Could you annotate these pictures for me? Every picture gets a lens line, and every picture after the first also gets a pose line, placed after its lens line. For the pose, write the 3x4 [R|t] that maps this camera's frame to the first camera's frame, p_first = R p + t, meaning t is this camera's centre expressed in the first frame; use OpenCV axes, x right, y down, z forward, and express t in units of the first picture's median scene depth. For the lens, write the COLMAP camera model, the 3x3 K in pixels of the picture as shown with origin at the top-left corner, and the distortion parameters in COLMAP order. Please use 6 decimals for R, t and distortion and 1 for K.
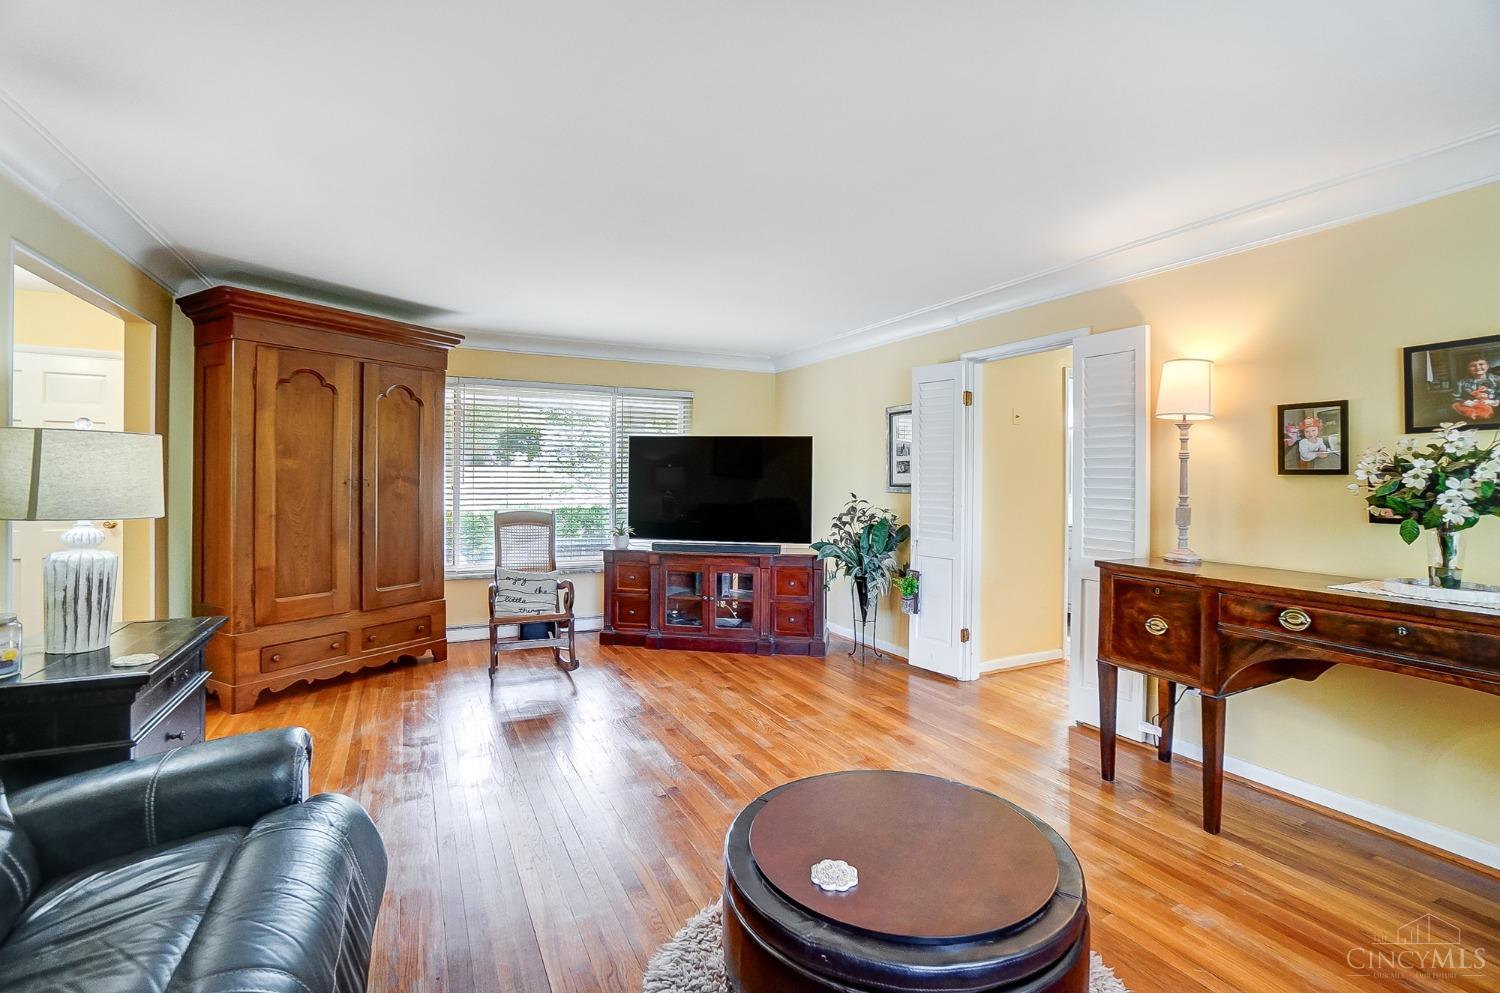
lens RADIAL K [[671.7, 0, 750.0], [0, 671.7, 496.5], [0, 0, 1]] dist [-0.046665, 0.000468]
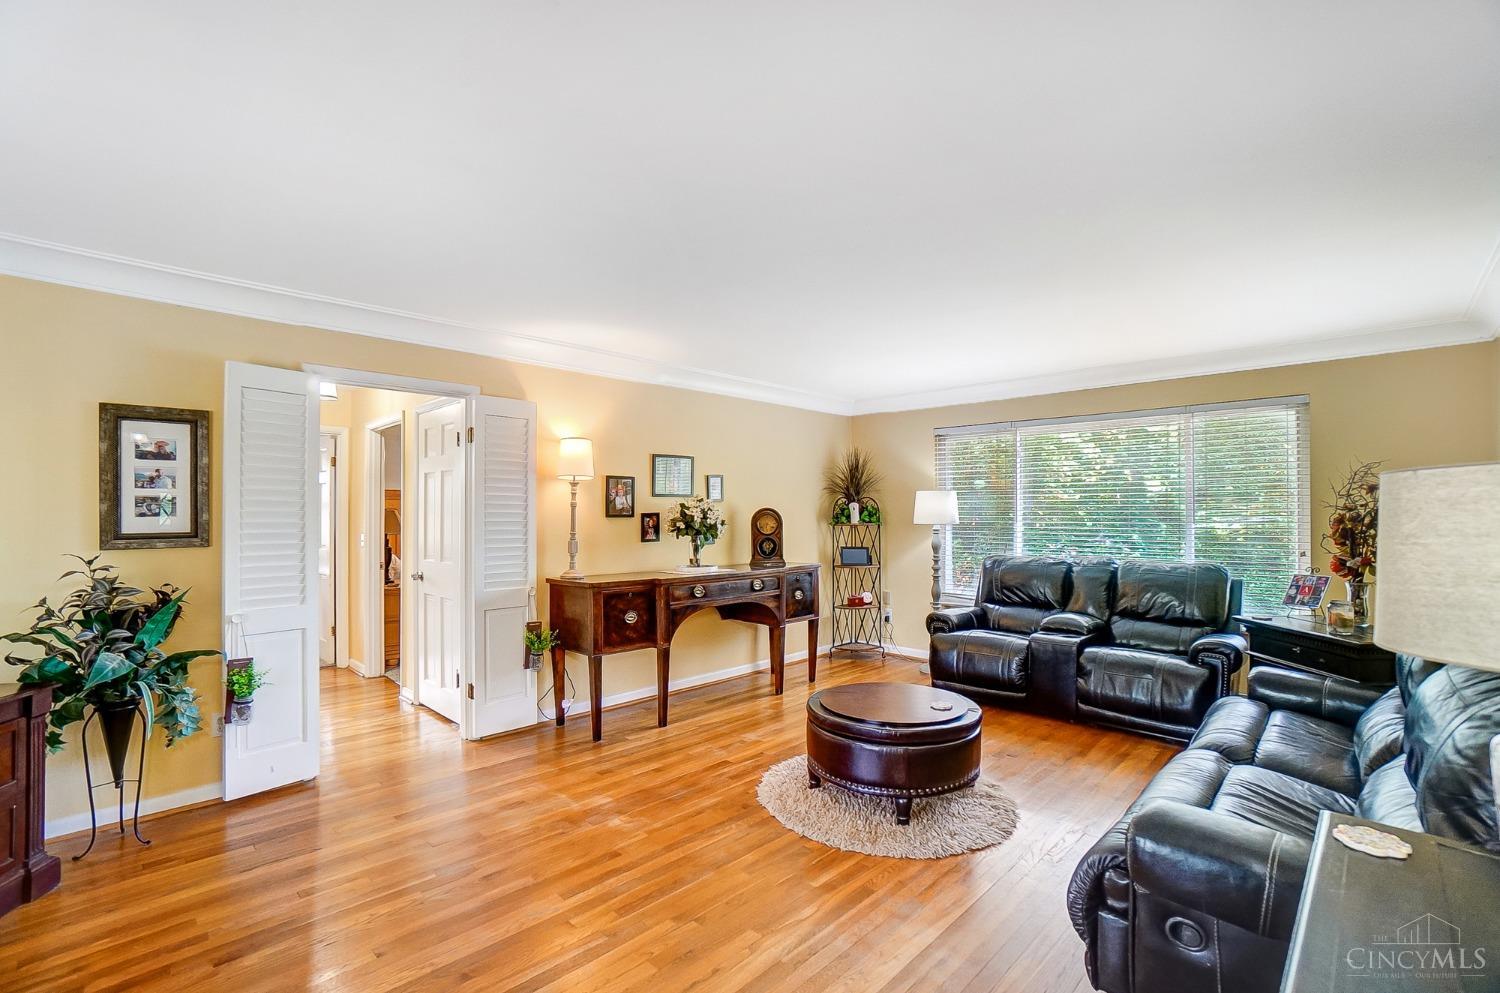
lens RADIAL K [[671.1, 0, 747.1], [0, 671.1, 542.0], [0, 0, 1]] dist [-0.024283, 0.000099]
pose [[-0.321113, -0.052341, 0.945593, -0.584311], [0.017464, 0.997974, 0.061171, -0.043789], [-0.946880, 0.036157, -0.319549, 0.766959]]
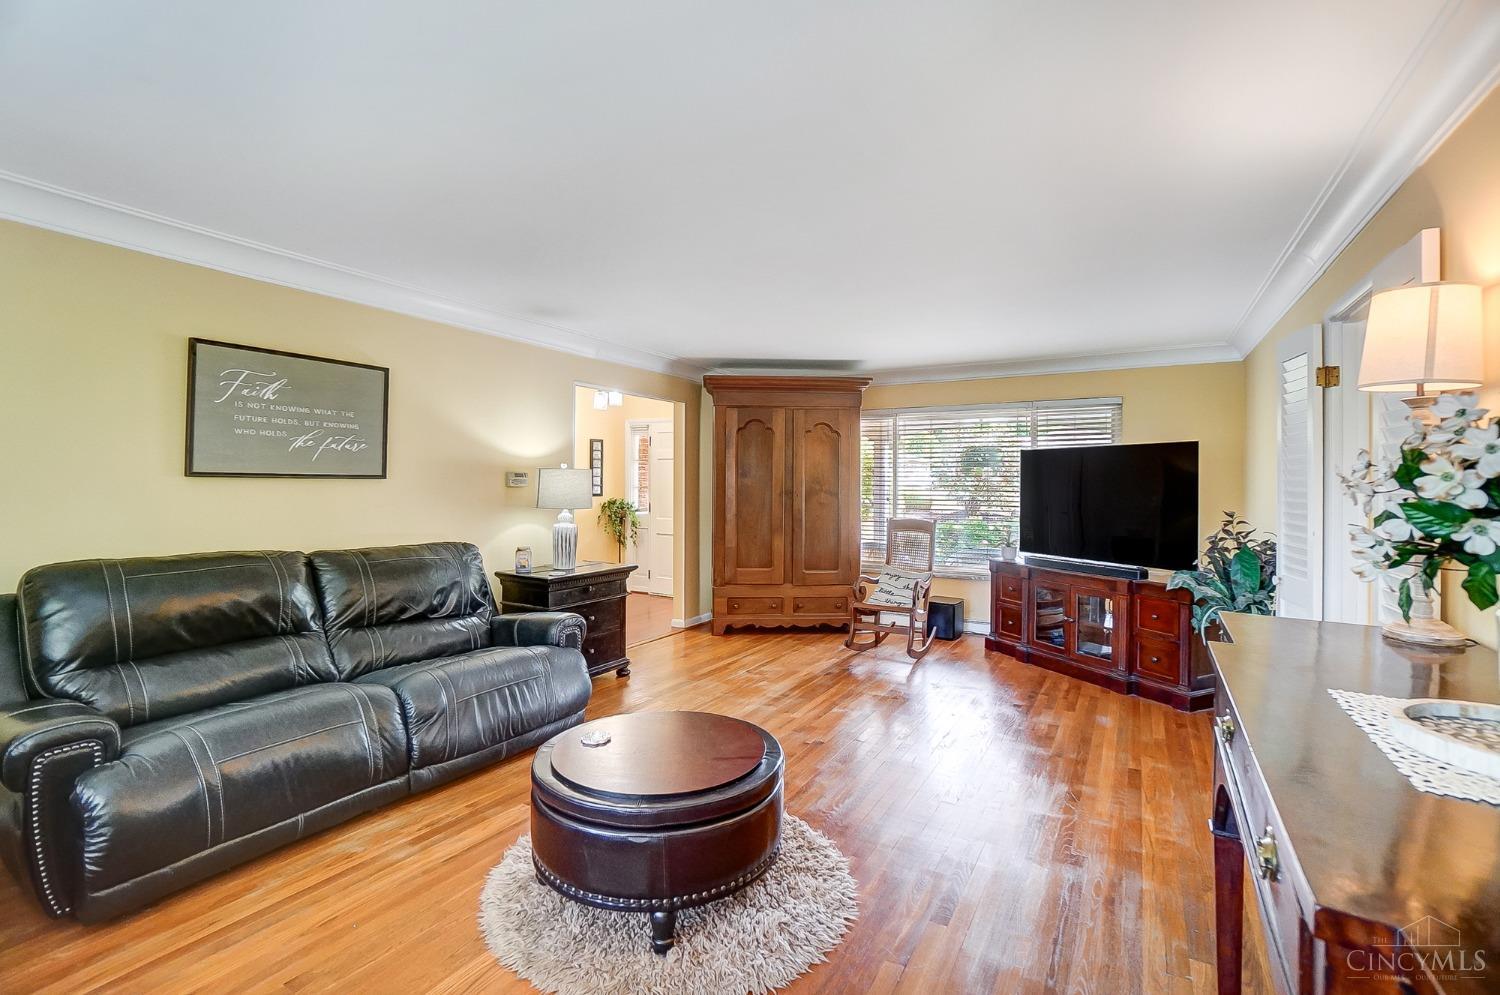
lens RADIAL K [[671.7, 0, 750.0], [0, 671.7, 497.5], [0, 0, 1]] dist [-0.046665, 0.000468]
pose [[0.540107, 0.007545, -0.841563, 0.565996], [-0.023909, 0.999694, -0.006382, -0.002603], [0.841257, 0.023568, 0.540122, 0.139990]]
